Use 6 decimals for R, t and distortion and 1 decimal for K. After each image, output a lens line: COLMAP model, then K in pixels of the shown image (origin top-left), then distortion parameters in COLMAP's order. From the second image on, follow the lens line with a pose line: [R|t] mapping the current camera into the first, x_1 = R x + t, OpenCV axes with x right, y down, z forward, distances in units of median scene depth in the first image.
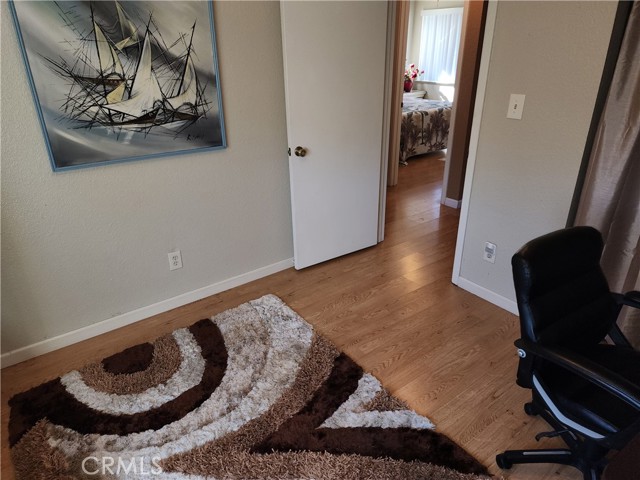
lens RADIAL K [[423.2, 0, 320.0], [0, 423.2, 245.2], [0, 0, 1]] dist [0.089886, -0.073361]
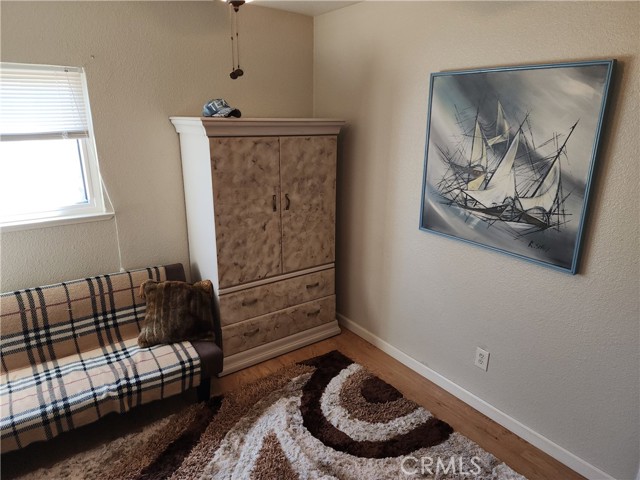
lens RADIAL K [[423.7, 0, 320.0], [0, 423.7, 240.0], [0, 0, 1]] dist [0.090131, -0.085353]
pose [[0.003195, 0.299781, -0.954003, 0.565113], [-0.446358, 0.854124, 0.266901, -0.333820], [0.894849, 0.424974, 0.136539, 0.561981]]
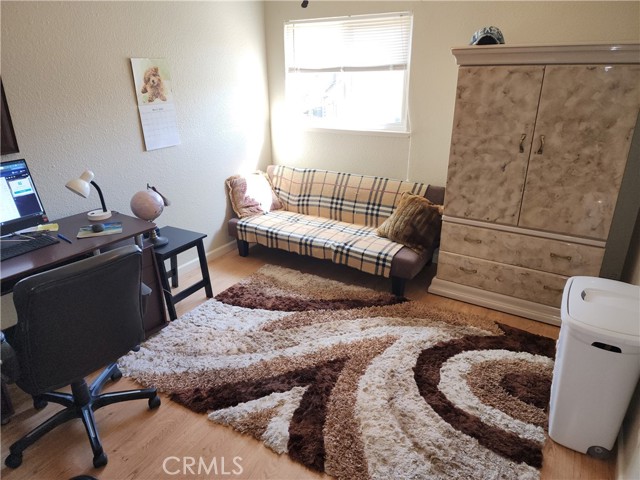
lens RADIAL K [[423.7, 0, 320.0], [0, 423.7, 240.0], [0, 0, 1]] dist [0.090131, -0.085353]
pose [[-0.923125, 0.168951, -0.345393, 0.265783], [-0.143678, 0.681647, 0.717436, -0.599378], [0.356648, 0.711908, -0.604971, 1.249563]]
